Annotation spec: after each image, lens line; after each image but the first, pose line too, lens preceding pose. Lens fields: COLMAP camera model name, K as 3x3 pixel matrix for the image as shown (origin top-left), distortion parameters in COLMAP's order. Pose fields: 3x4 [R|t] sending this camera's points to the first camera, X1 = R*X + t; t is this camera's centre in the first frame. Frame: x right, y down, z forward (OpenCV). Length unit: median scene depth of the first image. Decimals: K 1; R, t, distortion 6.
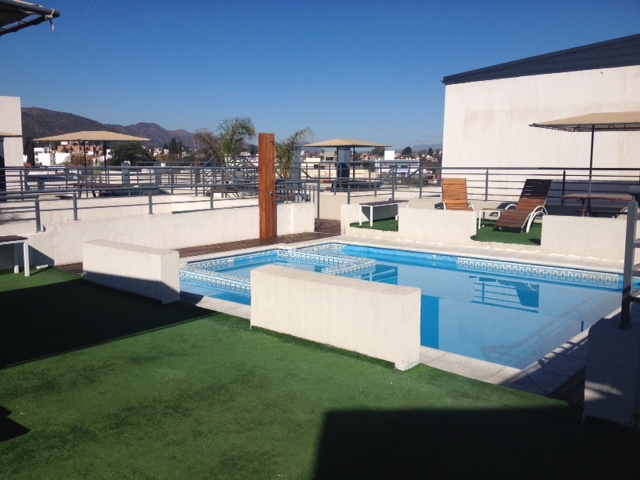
lens RADIAL K [[603.3, 0, 322.4], [0, 603.3, 237.0], [0, 0, 1]] dist [0.032239, 0.000000]
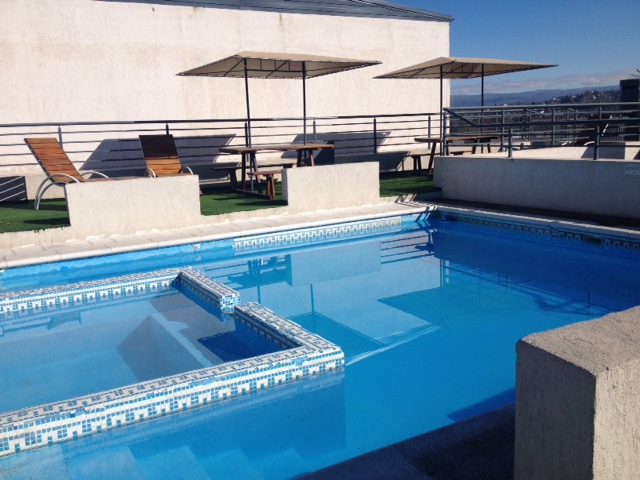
lens RADIAL K [[603.3, 0, 321.8], [0, 603.3, 237.8], [0, 0, 1]] dist [0.032239, 0.000000]
pose [[0.297131, -0.197769, 0.934131, -0.343148], [0.138484, 0.976897, 0.162774, -0.058223], [-0.944741, 0.080997, 0.317654, 0.502536]]
